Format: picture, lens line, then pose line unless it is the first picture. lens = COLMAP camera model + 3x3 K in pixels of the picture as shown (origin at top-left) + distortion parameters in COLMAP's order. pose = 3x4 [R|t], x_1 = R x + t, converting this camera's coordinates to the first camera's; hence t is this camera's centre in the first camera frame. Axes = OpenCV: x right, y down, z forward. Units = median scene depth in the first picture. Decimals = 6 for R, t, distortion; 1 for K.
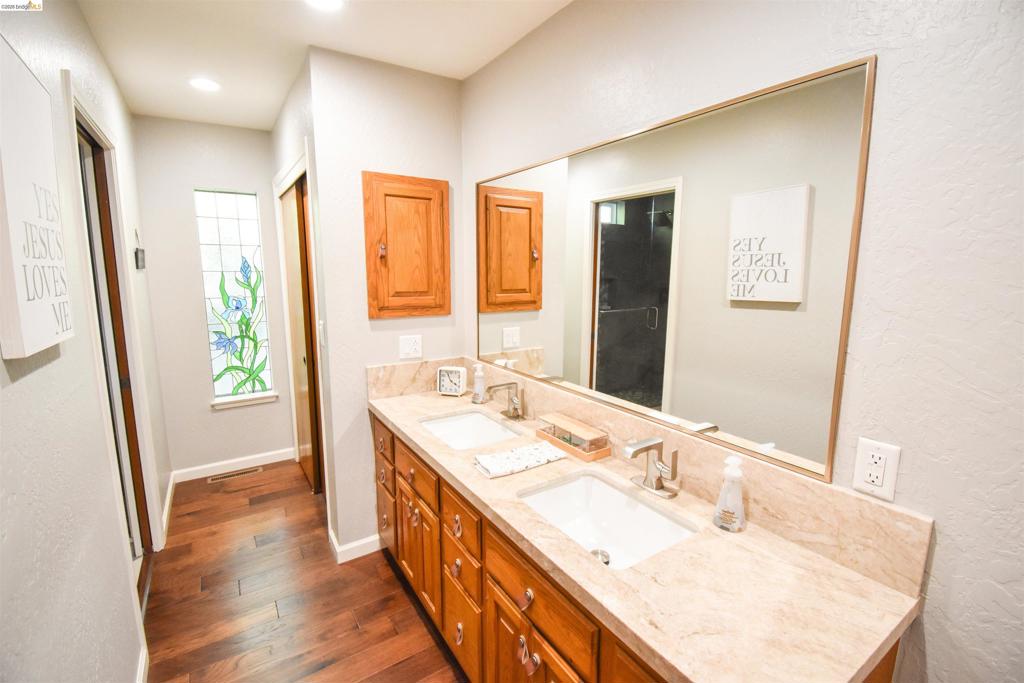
lens RADIAL K [[460.7, 0, 511.6], [0, 460.7, 340.9], [0, 0, 1]] dist [0.002074, -0.006894]
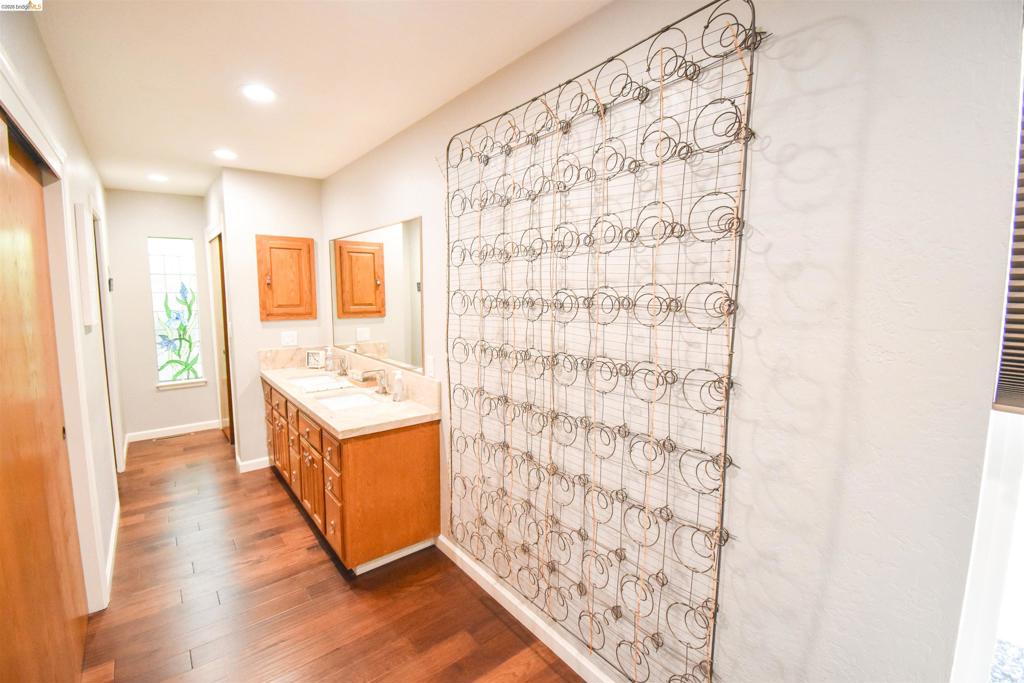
lens RADIAL K [[460.7, 0, 515.3], [0, 460.7, 338.5], [0, 0, 1]] dist [0.002074, -0.006894]
pose [[0.995279, -0.012997, 0.096179, 0.392149], [0.017548, 0.998758, -0.046627, 0.095631], [-0.095454, 0.048094, 0.994271, -0.651809]]
